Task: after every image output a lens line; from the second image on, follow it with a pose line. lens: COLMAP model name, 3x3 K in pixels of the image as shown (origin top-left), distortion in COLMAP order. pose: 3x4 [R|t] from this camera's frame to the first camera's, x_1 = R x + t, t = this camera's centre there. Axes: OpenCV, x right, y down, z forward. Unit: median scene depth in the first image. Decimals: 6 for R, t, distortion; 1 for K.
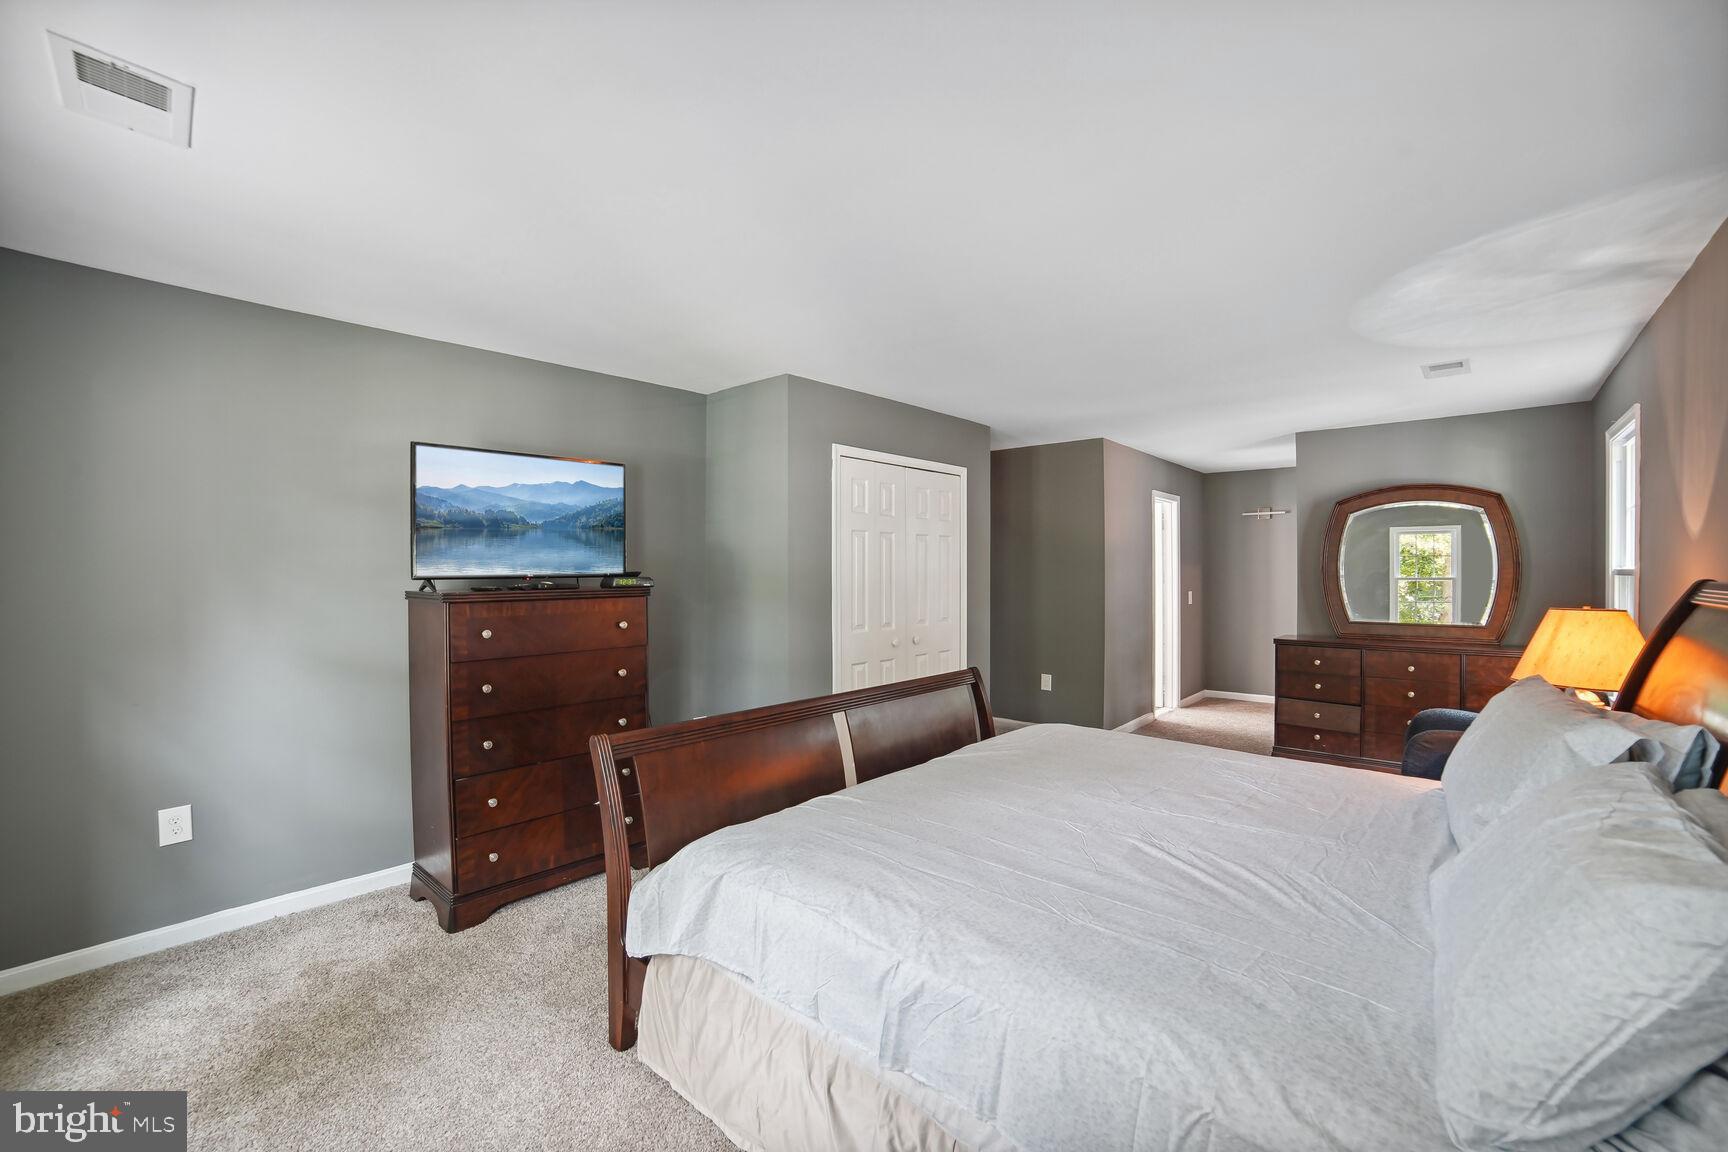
lens RADIAL K [[718.8, 0, 872.1], [0, 718.8, 557.6], [0, 0, 1]] dist [-0.000879, -0.000089]
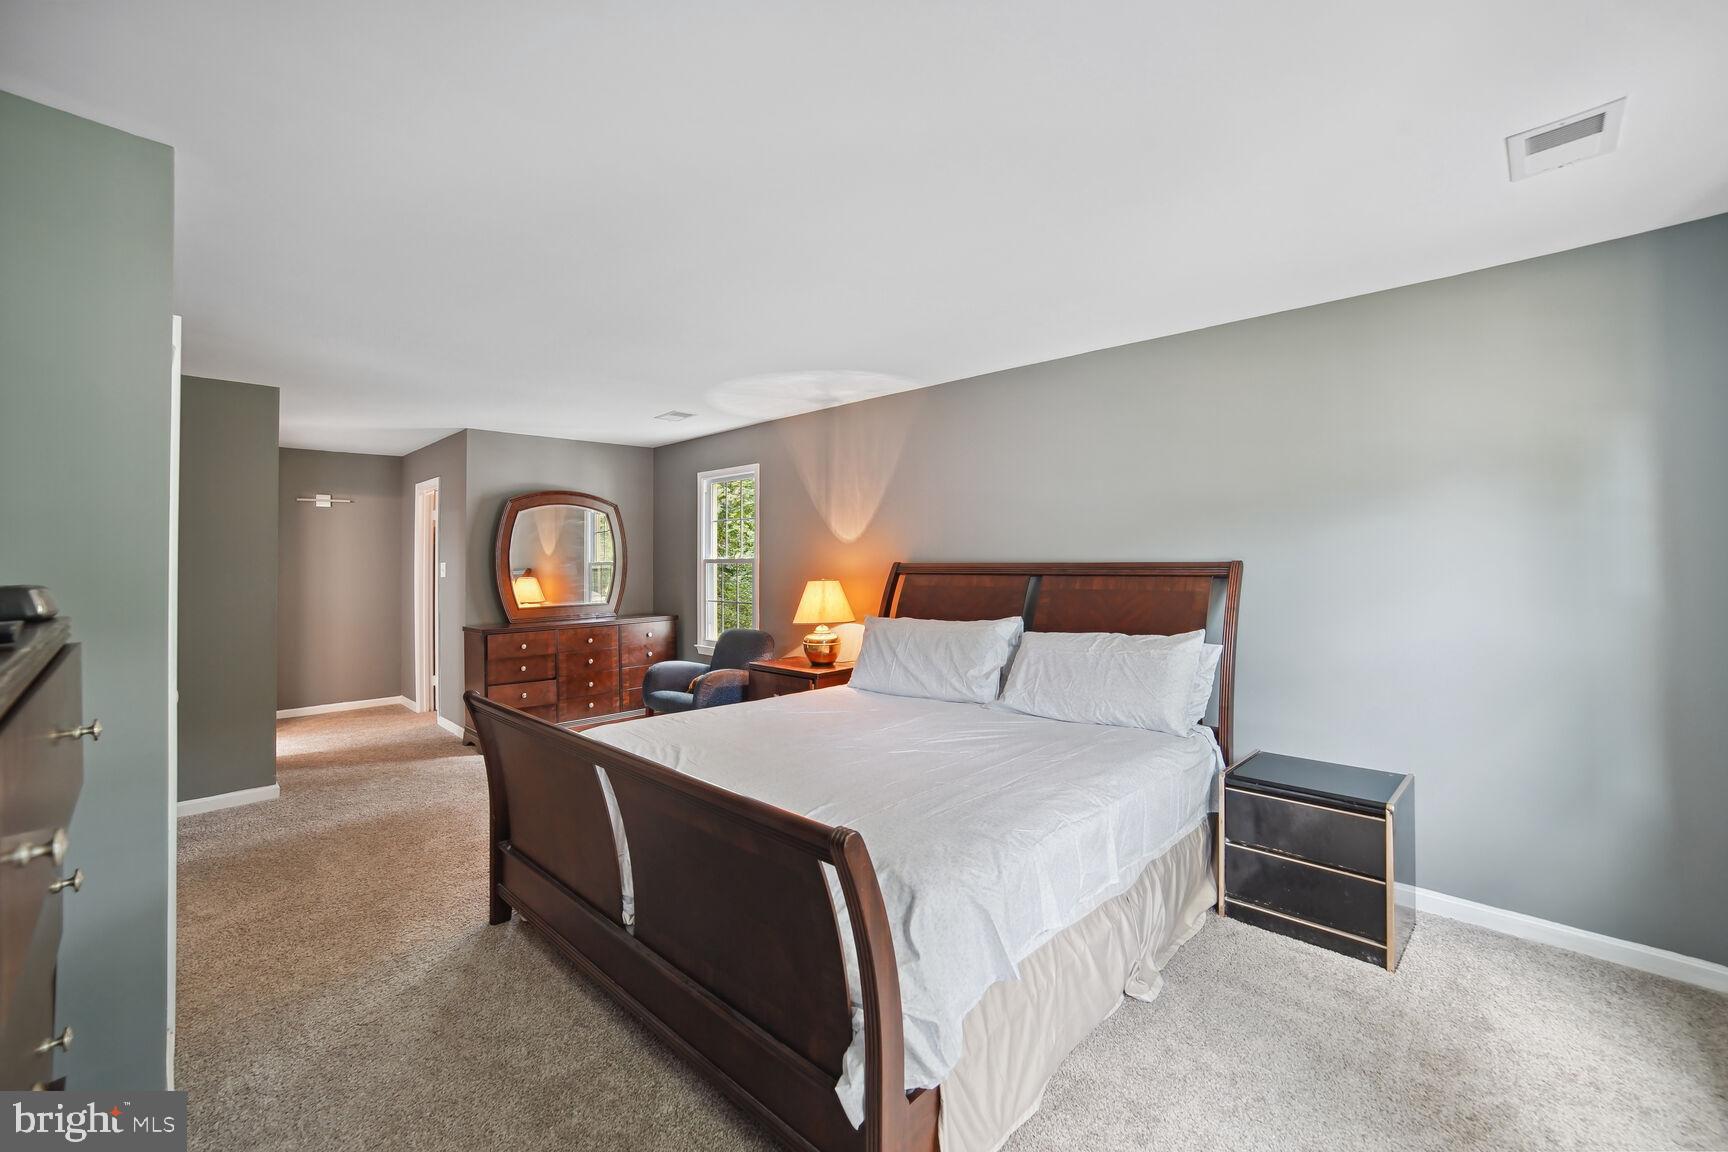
lens RADIAL K [[718.8, 0, 872.1], [0, 718.8, 557.6], [0, 0, 1]] dist [-0.000879, -0.000089]
pose [[0.028723, 0.002204, 0.999585, -0.530290], [-0.004724, 0.999987, -0.002069, 0.012196], [-0.999576, -0.004662, 0.028733, 0.517611]]
